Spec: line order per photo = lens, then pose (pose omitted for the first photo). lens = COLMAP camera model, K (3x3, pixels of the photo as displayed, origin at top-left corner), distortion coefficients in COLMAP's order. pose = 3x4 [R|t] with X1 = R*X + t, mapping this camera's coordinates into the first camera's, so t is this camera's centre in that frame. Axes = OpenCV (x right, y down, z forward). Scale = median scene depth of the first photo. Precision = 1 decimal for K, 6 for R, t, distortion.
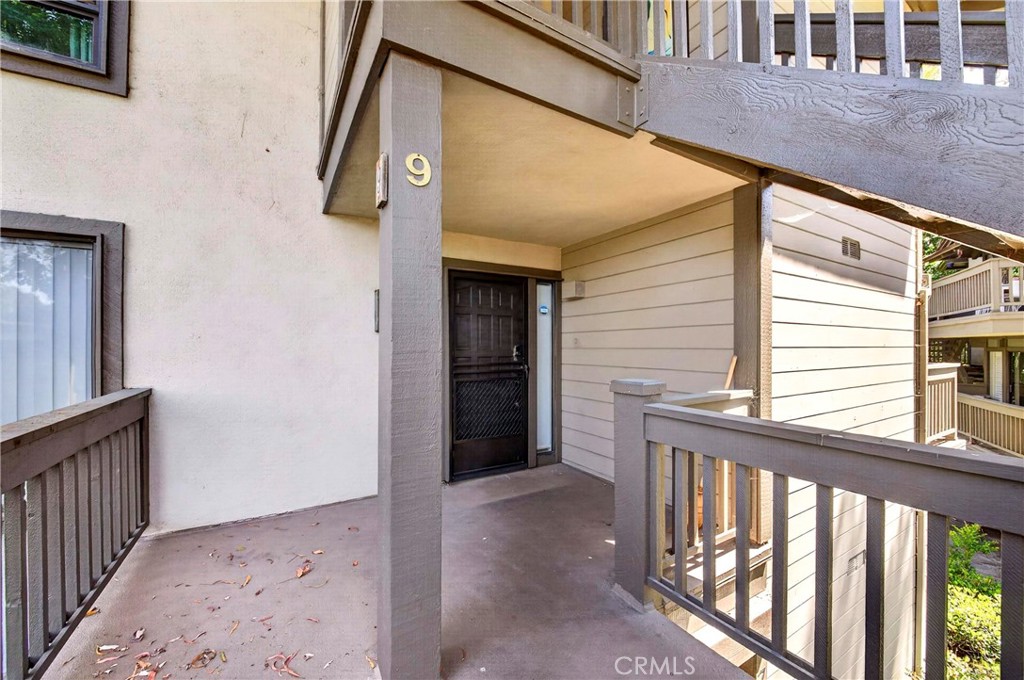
lens RADIAL K [[394.2, 0, 510.4], [0, 394.2, 349.1], [0, 0, 1]] dist [-0.000476, -0.000037]
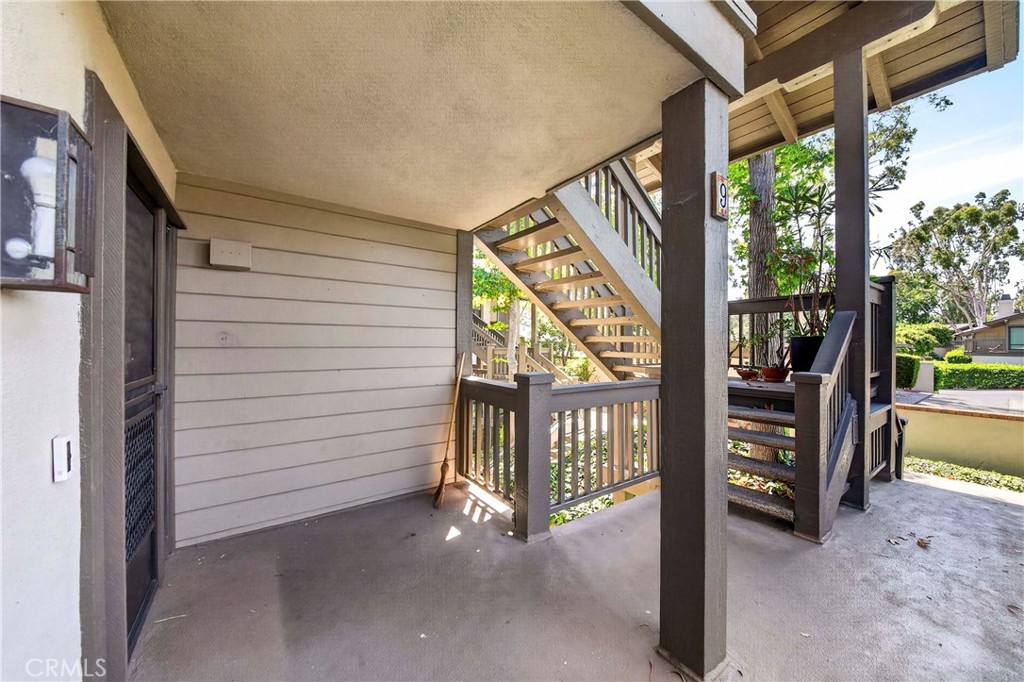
lens RADIAL K [[369.6, 0, 517.7], [0, 369.6, 340.9], [0, 0, 1]] dist [-0.001411, -0.000137]
pose [[-0.081222, 0.004749, 0.996685, -0.462637], [-0.004677, 0.999976, -0.005146, -0.011502], [-0.996685, -0.005079, -0.081198, 0.585584]]
